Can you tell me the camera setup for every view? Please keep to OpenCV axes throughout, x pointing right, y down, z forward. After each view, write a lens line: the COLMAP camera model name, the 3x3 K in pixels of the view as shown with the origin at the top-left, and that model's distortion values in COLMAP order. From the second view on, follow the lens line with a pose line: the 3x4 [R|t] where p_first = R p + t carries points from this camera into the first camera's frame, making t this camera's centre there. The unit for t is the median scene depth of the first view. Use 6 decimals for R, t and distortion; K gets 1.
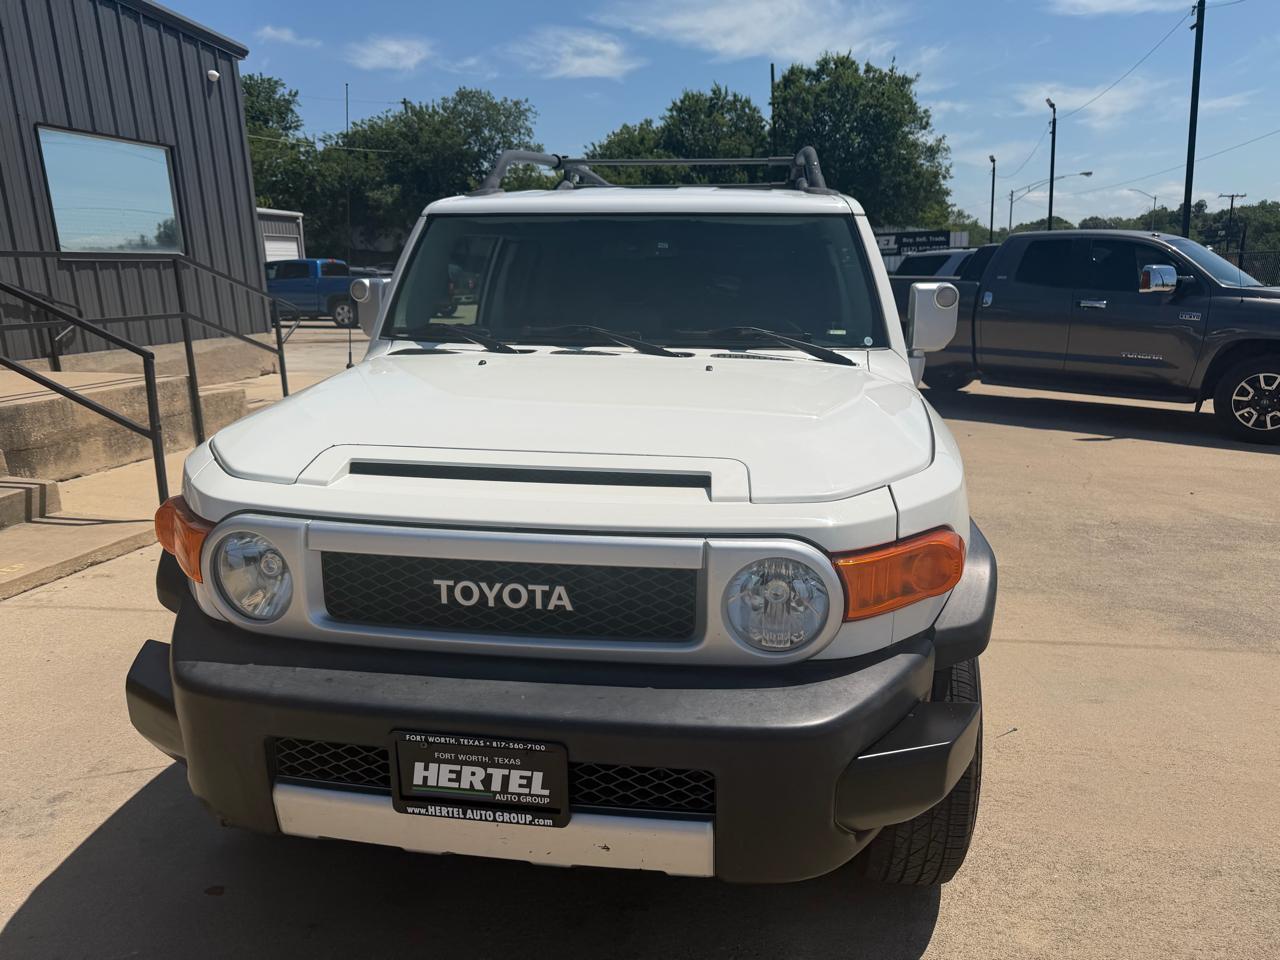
lens RADIAL K [[910.1, 0, 647.1], [0, 910.1, 482.4], [0, 0, 1]] dist [0.016014, -0.023526]
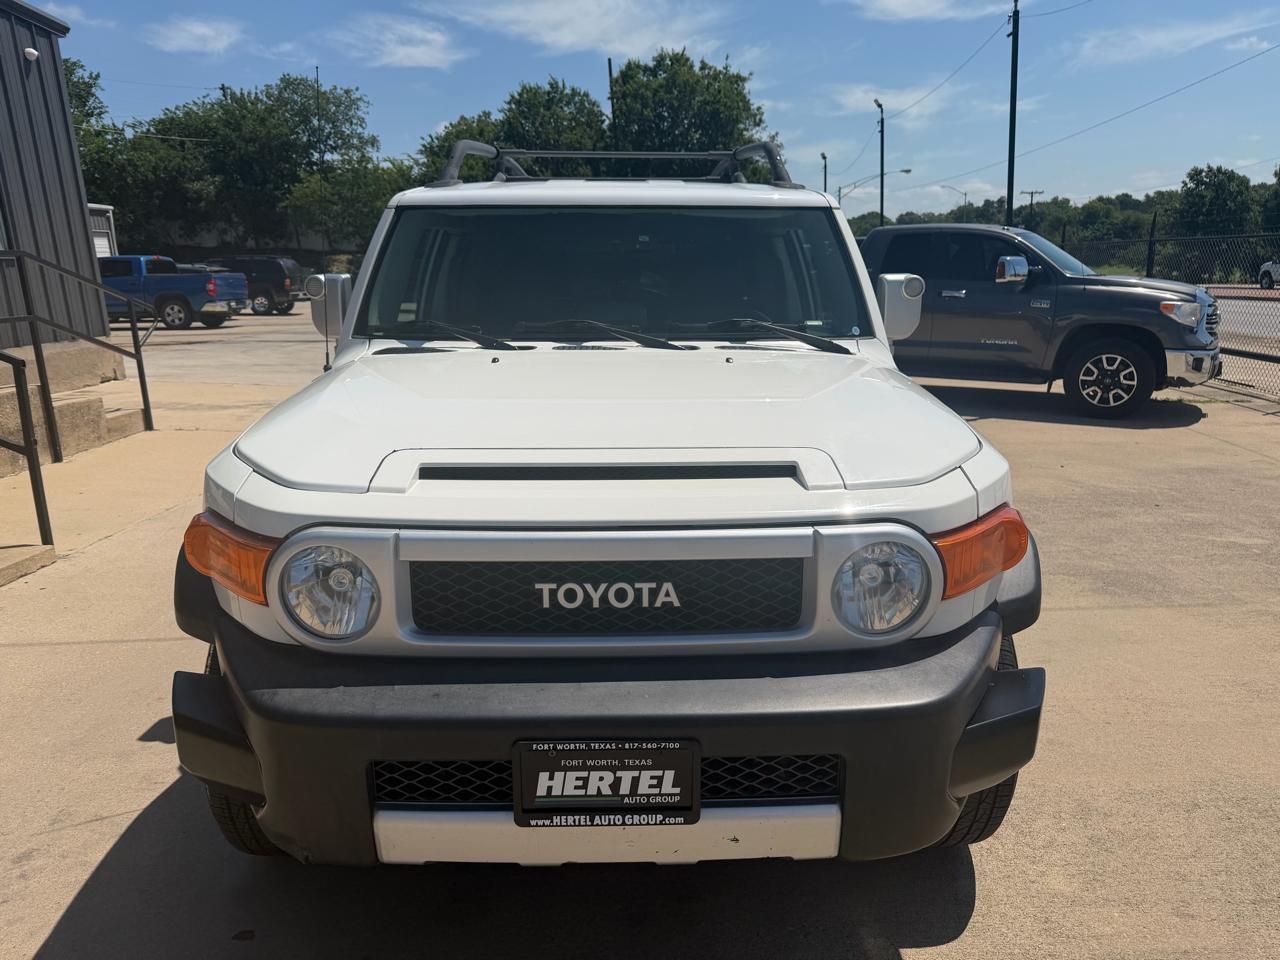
lens RADIAL K [[910.1, 0, 641.8], [0, 910.1, 484.9], [0, 0, 1]] dist [0.016014, -0.023526]
pose [[0.986102, -0.045887, 0.159681, -0.109943], [0.044572, 0.998936, 0.011806, -0.001990], [-0.160053, -0.004524, 0.987098, 0.010965]]
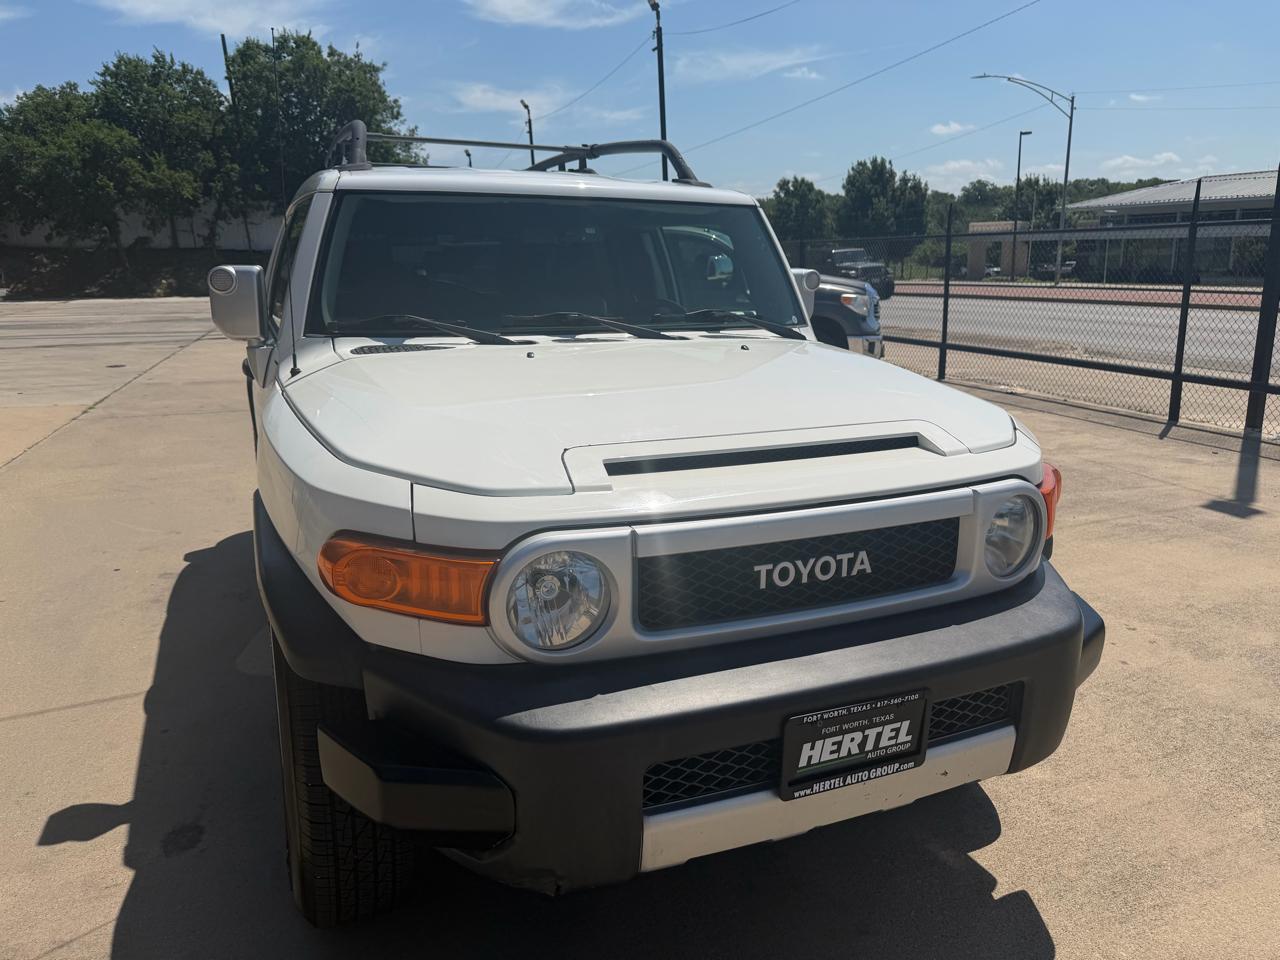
lens RADIAL K [[910.1, 0, 644.0], [0, 910.1, 482.4], [0, 0, 1]] dist [0.016014, -0.023526]
pose [[0.849935, -0.126995, 0.511354, -0.335916], [0.121610, 0.991596, 0.044132, -0.017142], [-0.512661, 0.024677, 0.858236, 0.085572]]
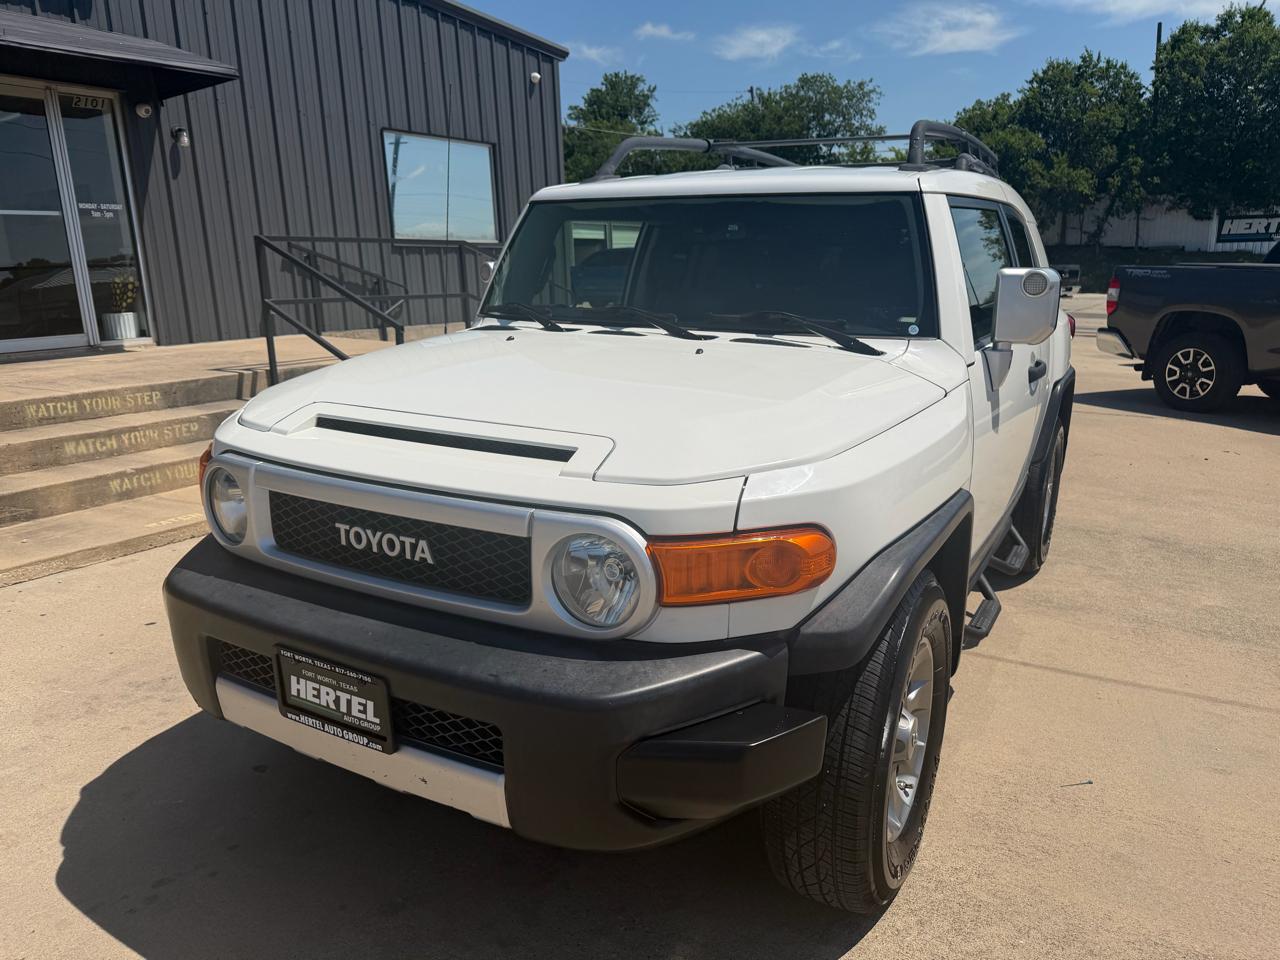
lens RADIAL K [[910.1, 0, 648.1], [0, 910.1, 486.0], [0, 0, 1]] dist [0.016014, -0.023526]
pose [[0.934715, 0.090168, -0.343771, 0.209873], [-0.083956, 0.995925, 0.032944, -0.003837], [0.345341, -0.001932, 0.938475, 0.025893]]
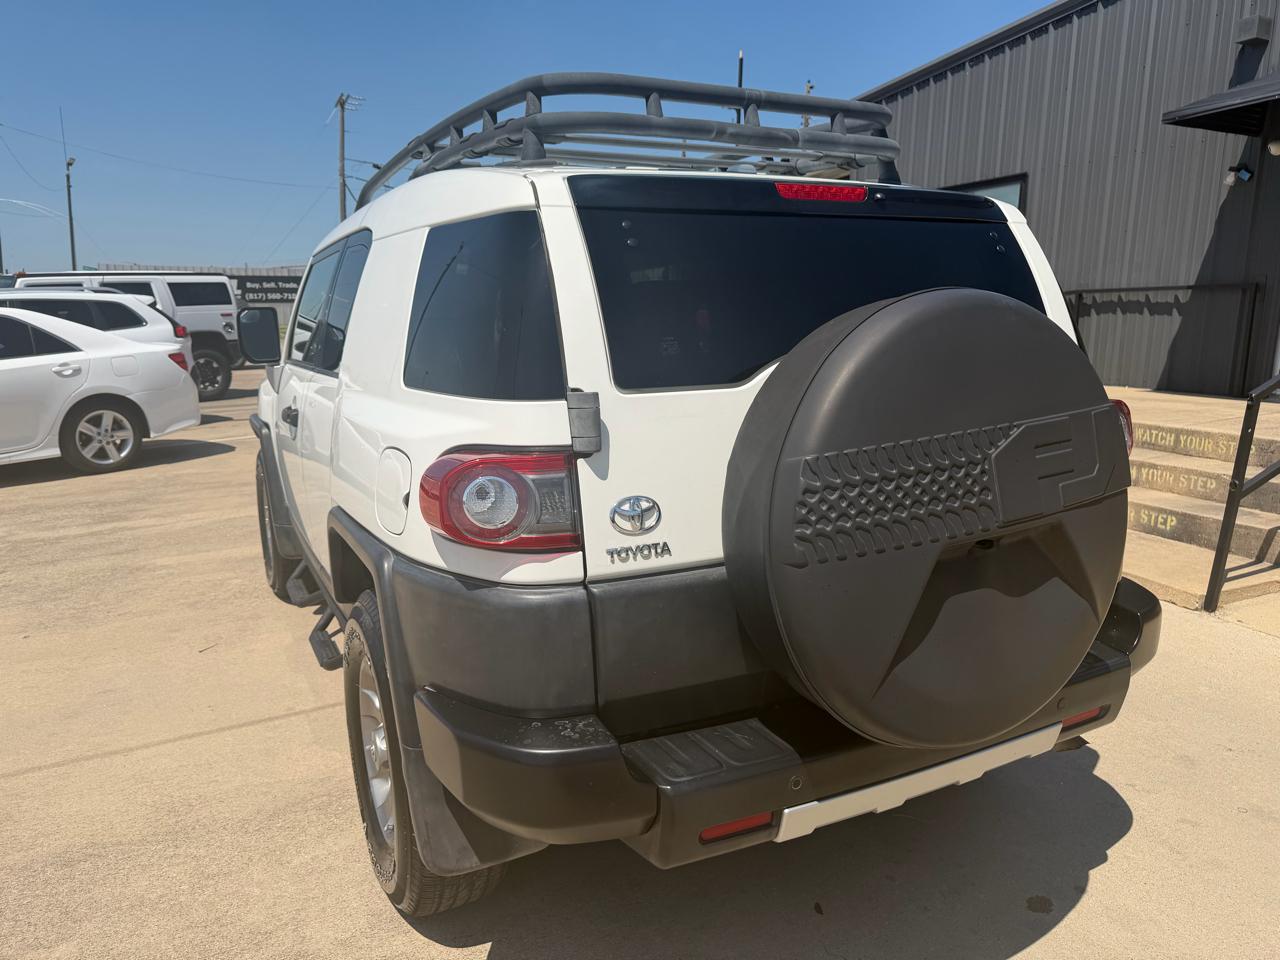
lens RADIAL K [[910.1, 0, 637.8], [0, 910.1, 487.1], [0, 0, 1]] dist [0.016014, -0.023526]
pose [[-0.815195, 0.118918, -0.566847, 0.448087], [-0.123815, 0.920290, 0.371128, -0.371764], [0.565798, 0.372726, -0.735492, 1.645490]]
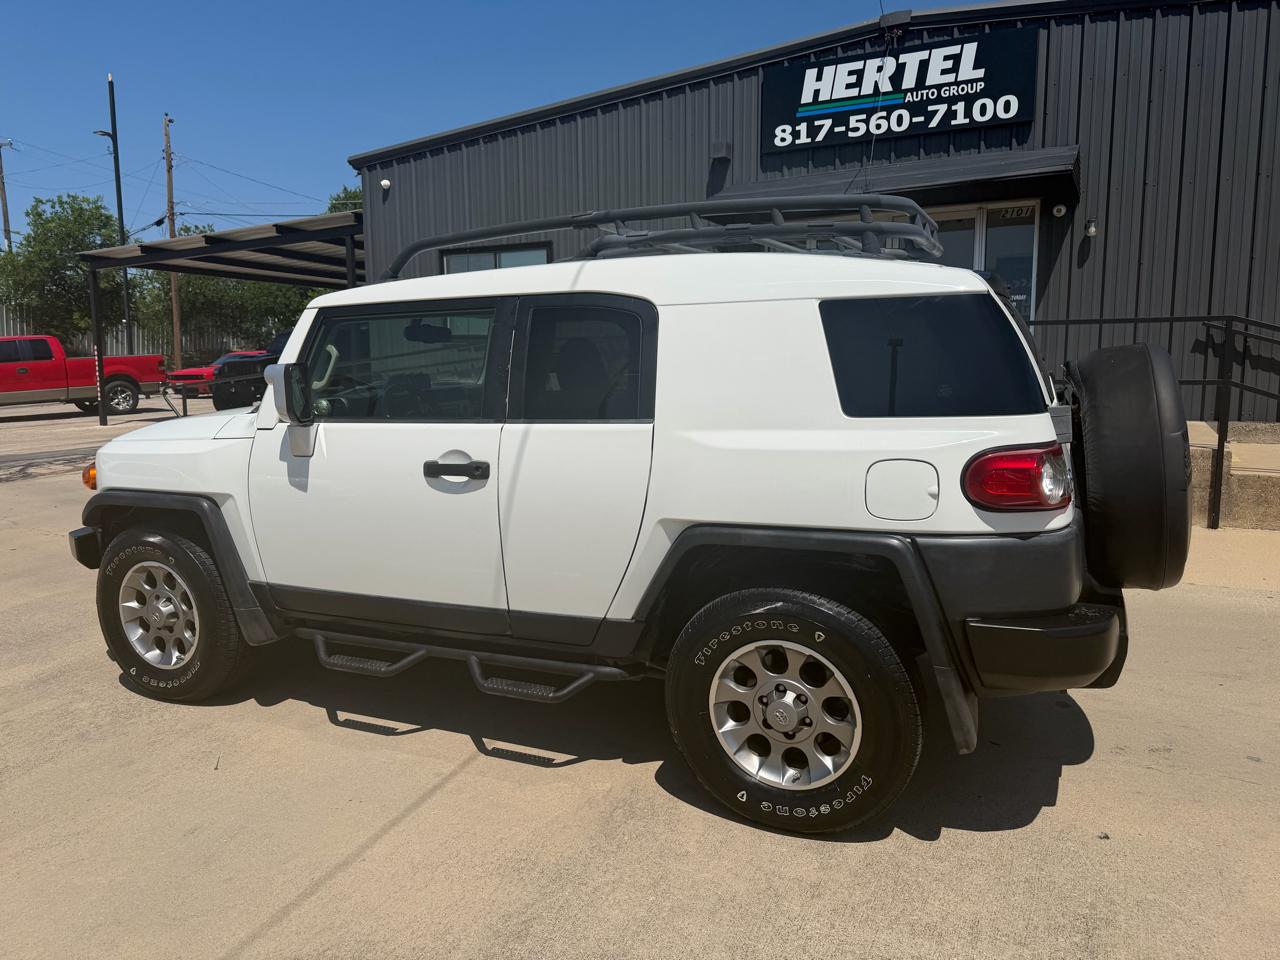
lens RADIAL K [[903.6, 0, 629.8], [0, 903.6, 488.4], [0, 0, 1]] dist [0.036619, -0.047907]
pose [[-0.269274, 0.158532, -0.949926, 0.929203], [-0.200761, 0.955449, 0.216363, -0.285714], [0.941906, 0.248969, -0.225450, 1.209673]]
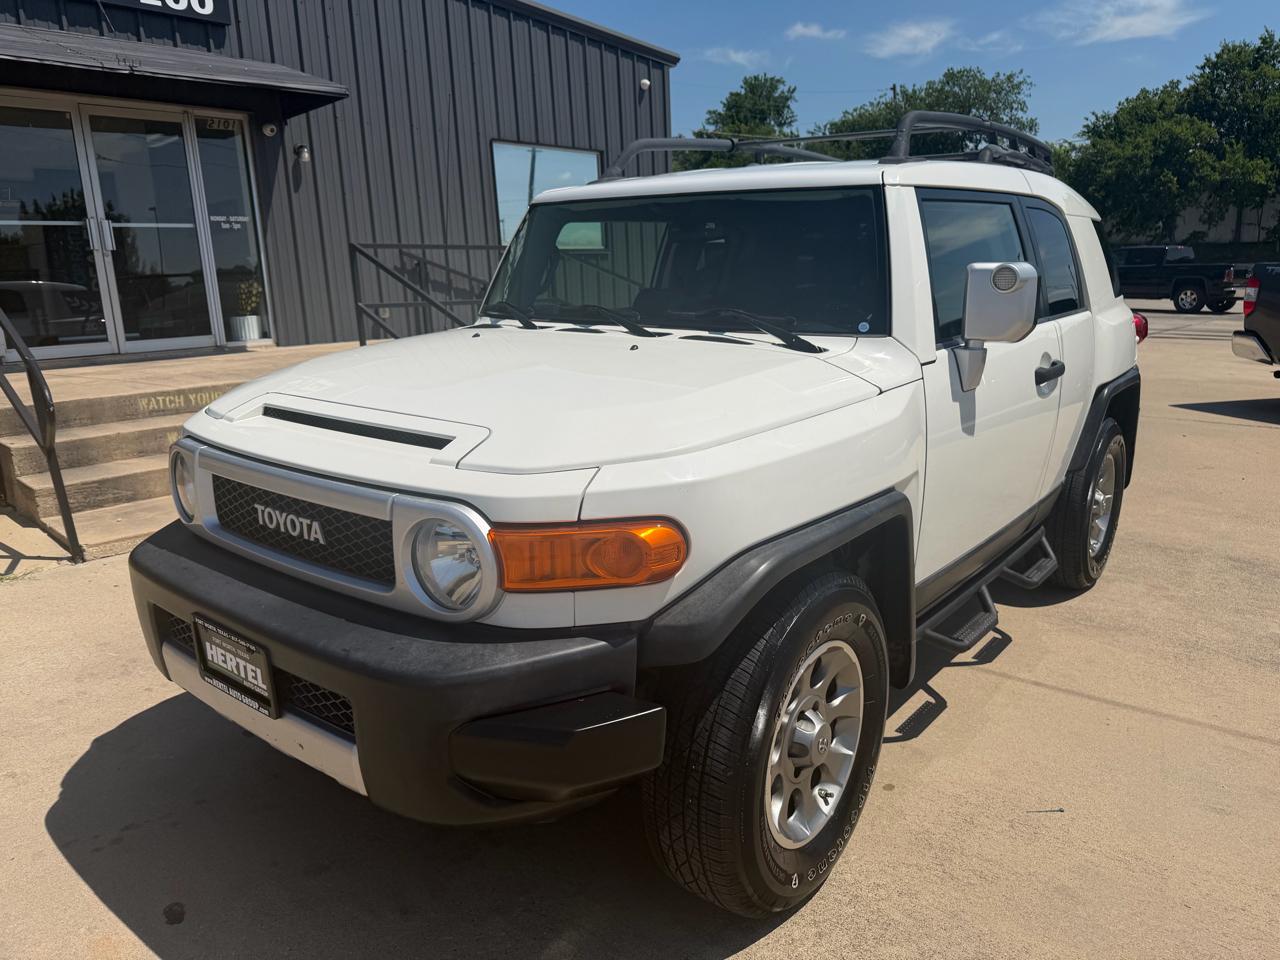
lens RADIAL K [[910.1, 0, 638.2], [0, 910.1, 485.0], [0, 0, 1]] dist [0.016014, -0.023526]
pose [[0.865638, 0.112863, -0.487784, 0.327730], [-0.105726, 0.993497, 0.042249, -0.009859], [0.489380, 0.014999, 0.871942, 0.072437]]
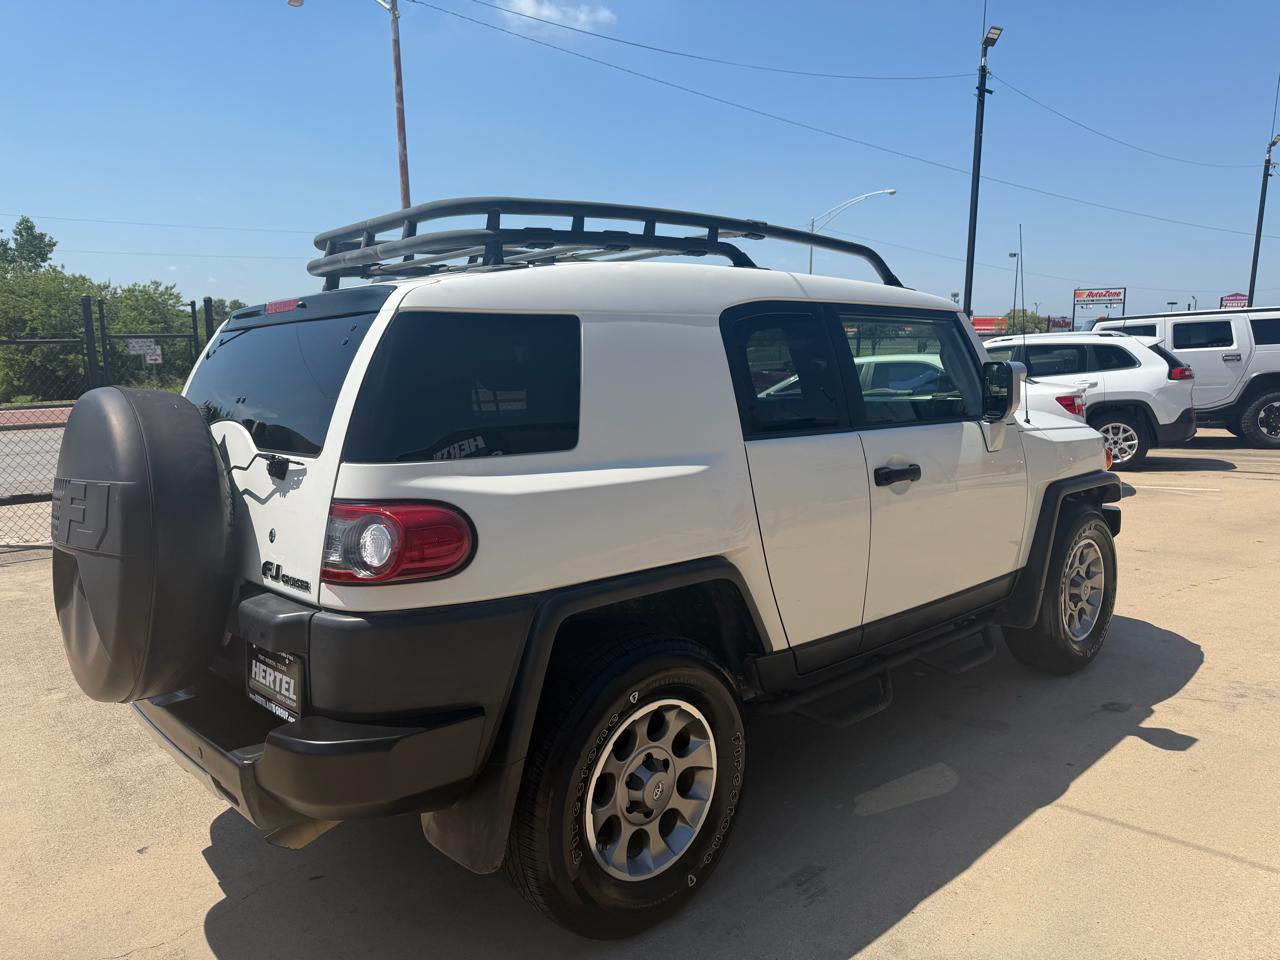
lens RADIAL K [[910.1, 0, 644.5], [0, 910.1, 471.0], [0, 0, 1]] dist [0.016014, -0.023526]
pose [[-0.776319, -0.058919, 0.627580, -0.515174], [0.166073, 0.941327, 0.293808, -0.385787], [-0.608069, 0.332313, -0.720985, 1.633814]]
